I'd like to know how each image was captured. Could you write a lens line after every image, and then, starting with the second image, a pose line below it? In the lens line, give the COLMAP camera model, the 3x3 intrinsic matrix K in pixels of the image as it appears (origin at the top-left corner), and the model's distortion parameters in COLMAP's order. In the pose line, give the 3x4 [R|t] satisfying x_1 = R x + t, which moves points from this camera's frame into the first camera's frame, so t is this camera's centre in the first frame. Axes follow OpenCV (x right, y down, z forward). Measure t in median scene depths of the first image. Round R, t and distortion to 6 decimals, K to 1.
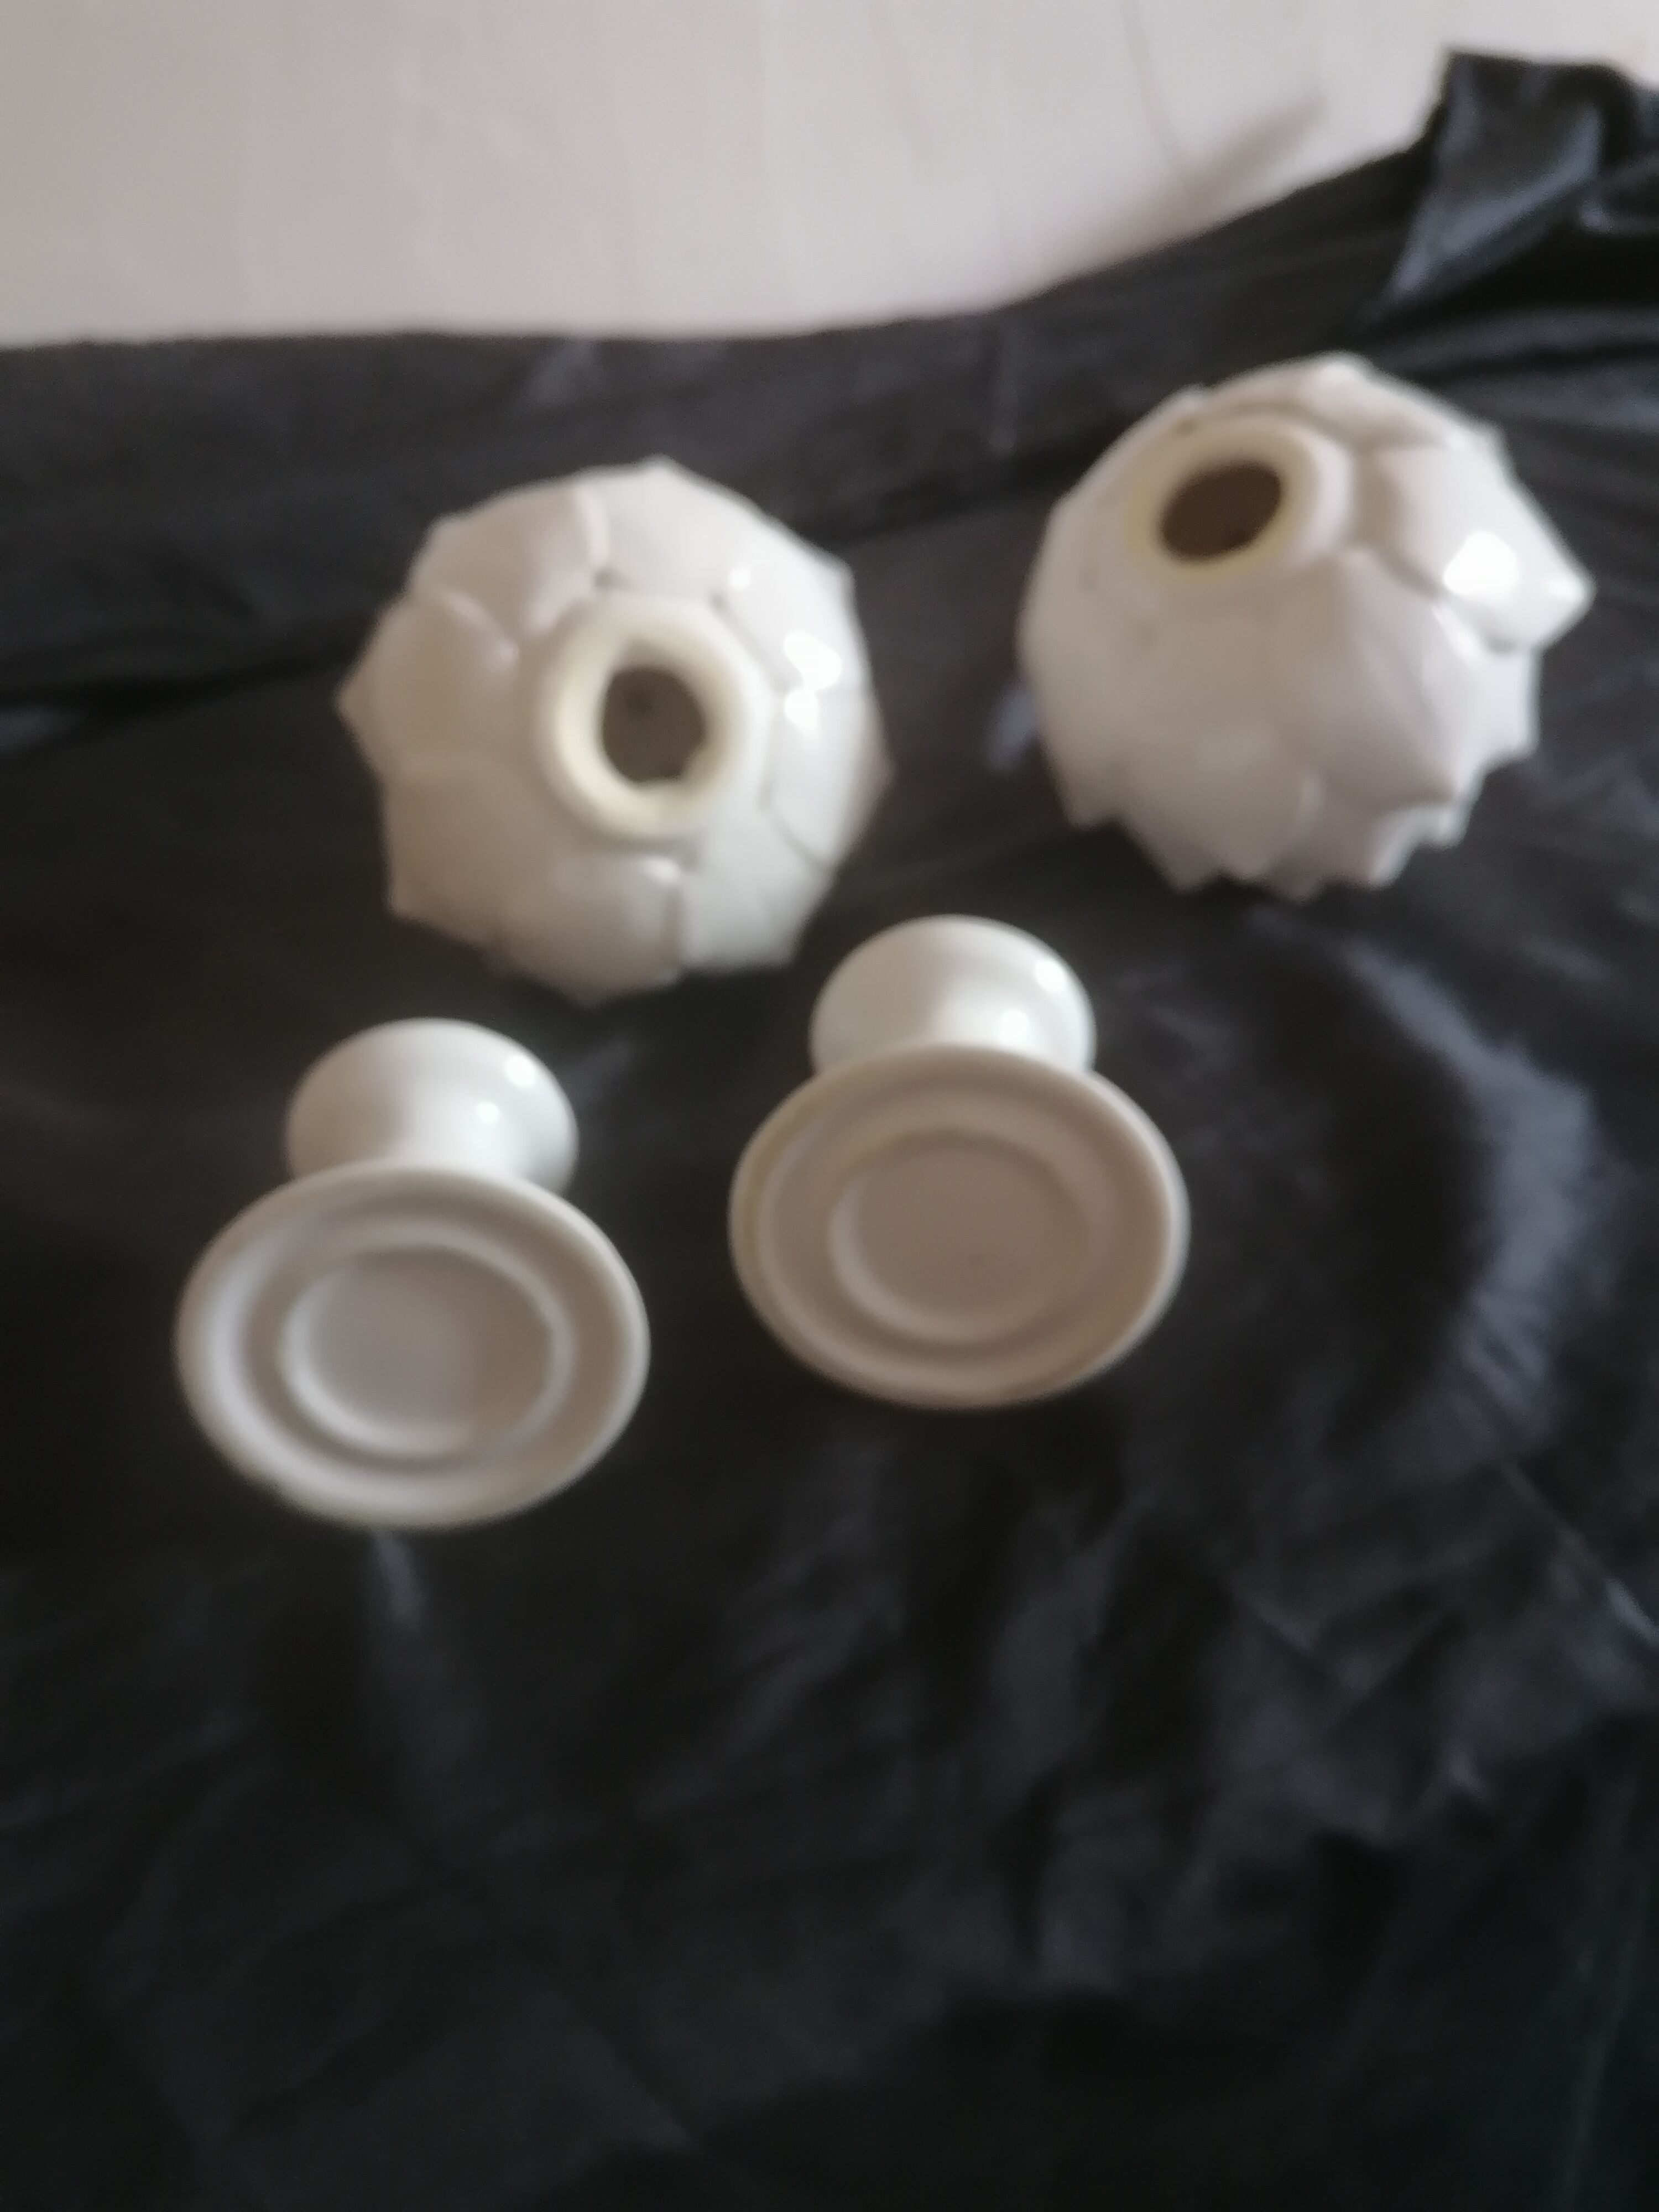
lens RADIAL K [[1731.8, 0, 823.8], [0, 1731.8, 1127.3], [0, 0, 1]] dist [0.010186, -0.016663]
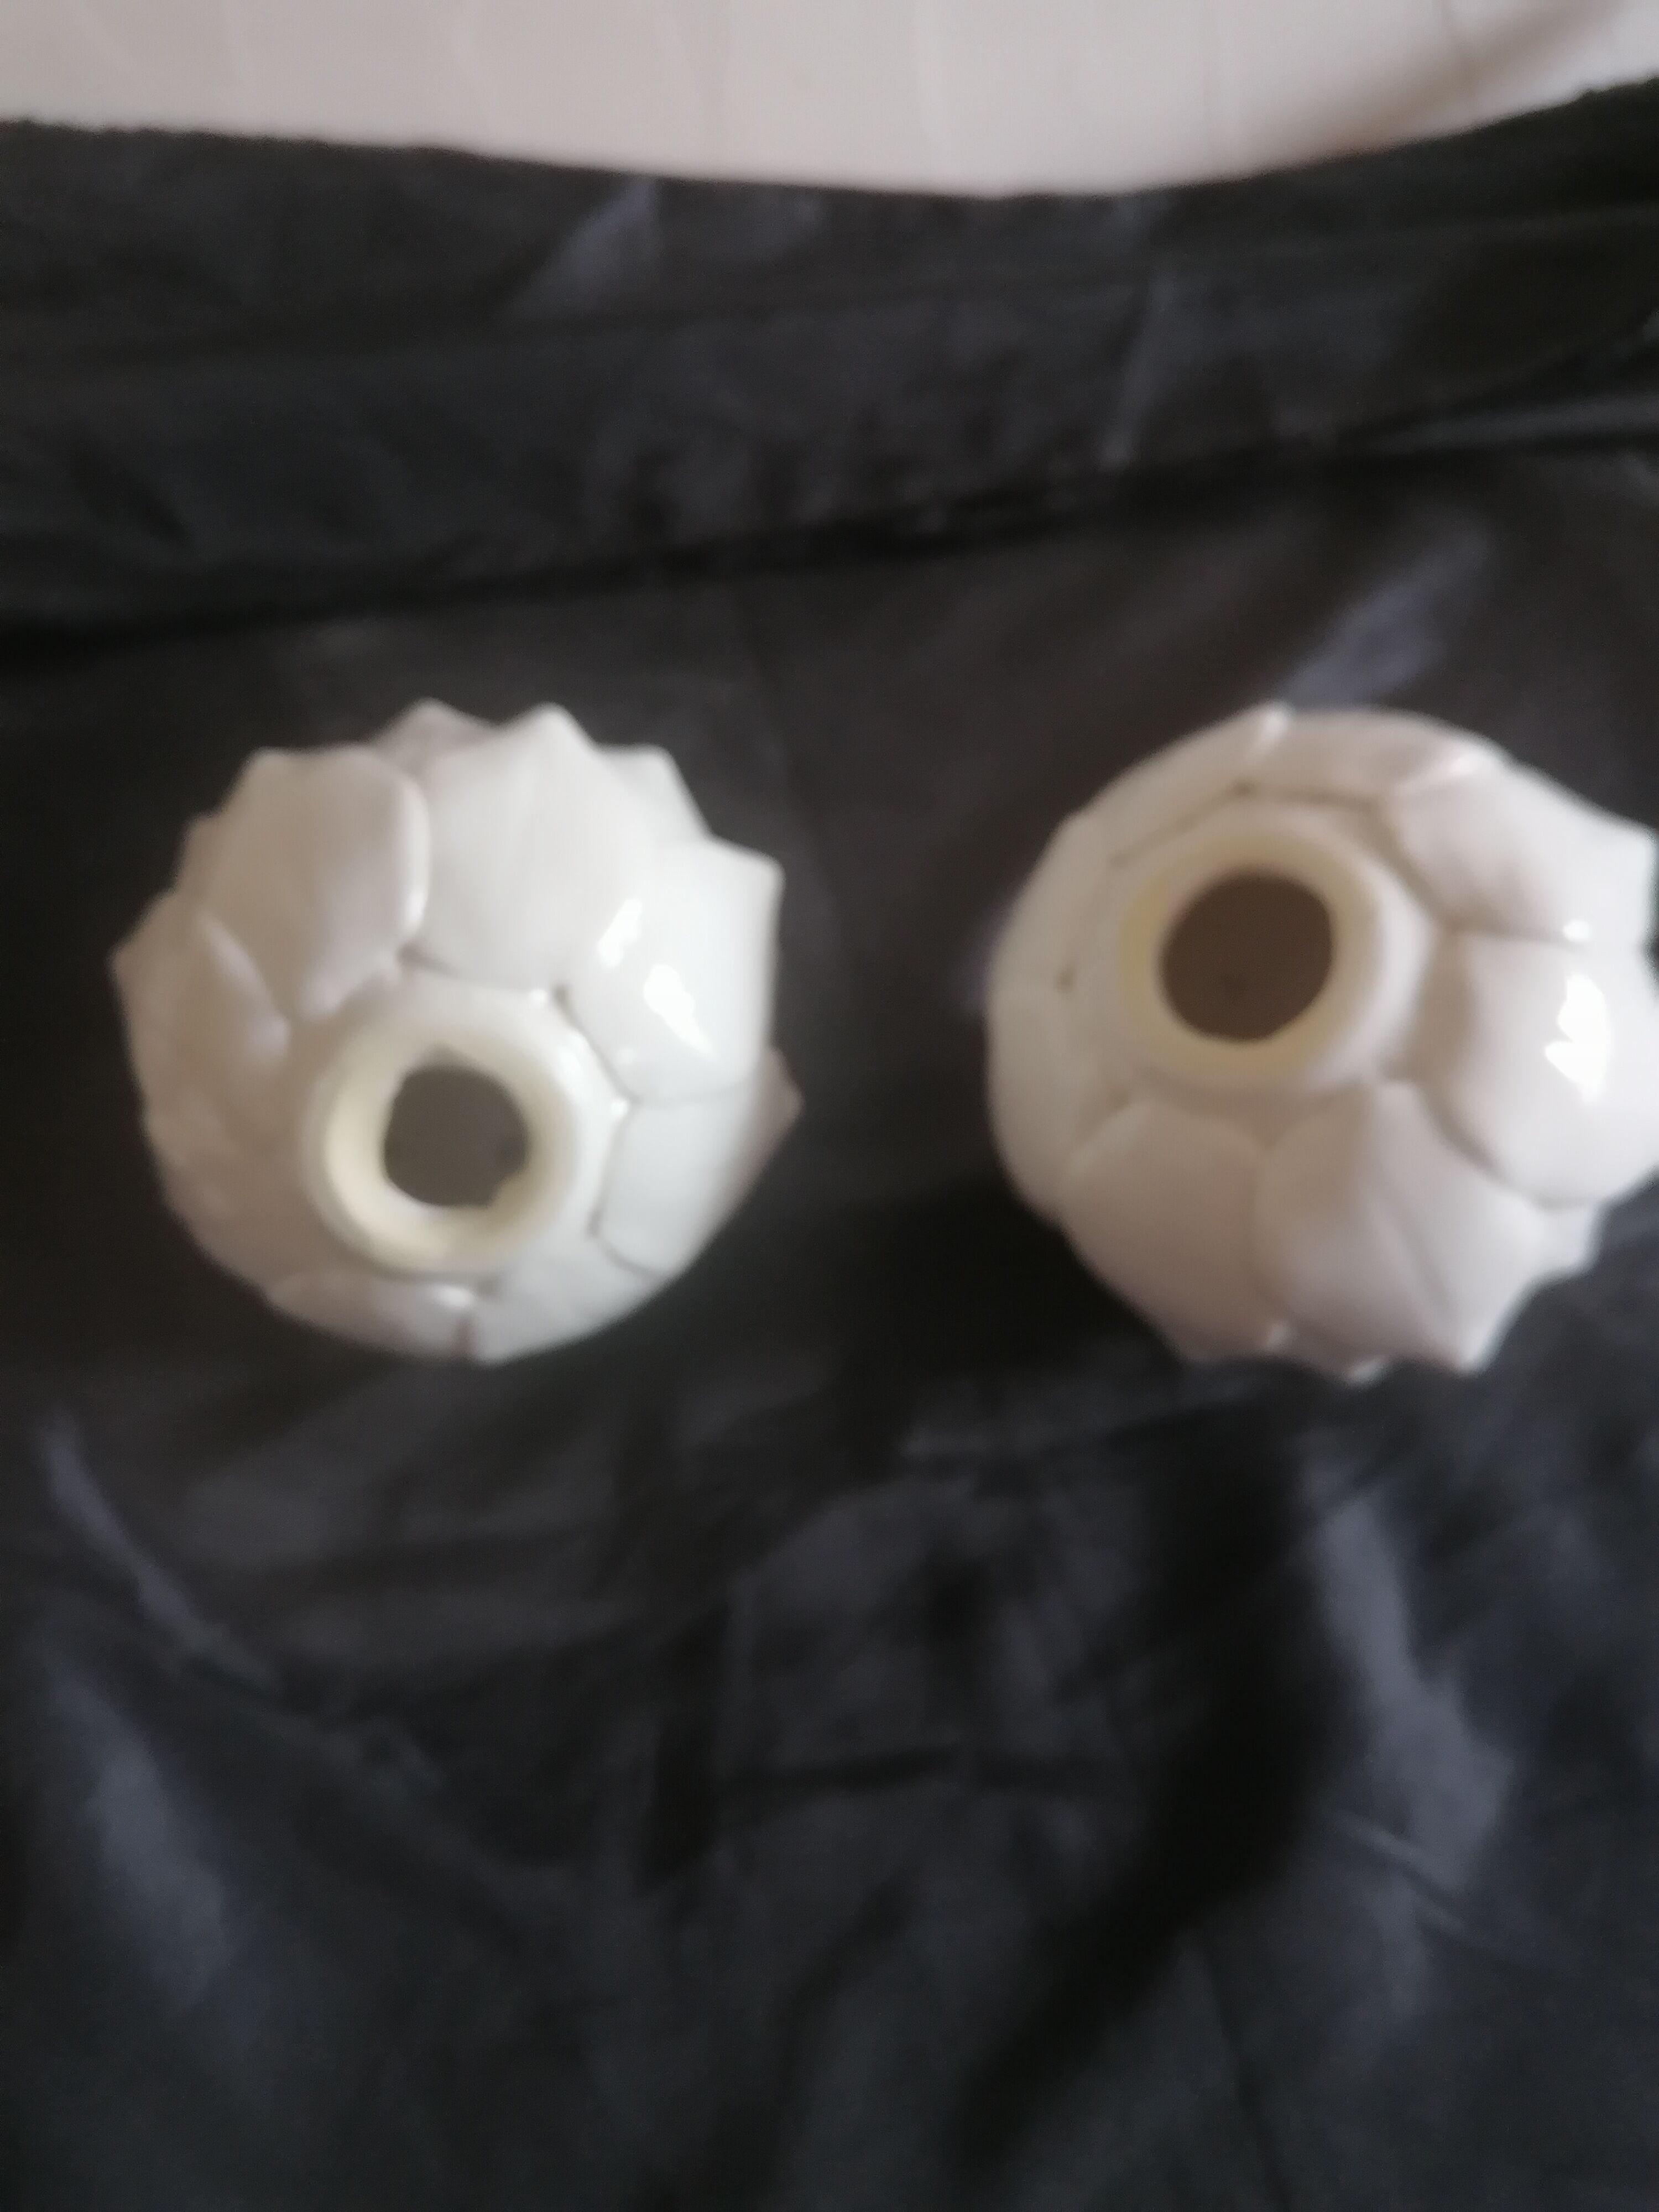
lens RADIAL K [[1731.8, 0, 827.2], [0, 1731.8, 1099.2], [0, 0, 1]] dist [0.010186, -0.016663]
pose [[0.982857, 0.180854, -0.035839, 0.090529], [-0.168364, 0.959629, 0.225311, -0.446913], [0.075140, -0.215414, 0.973628, 0.245014]]
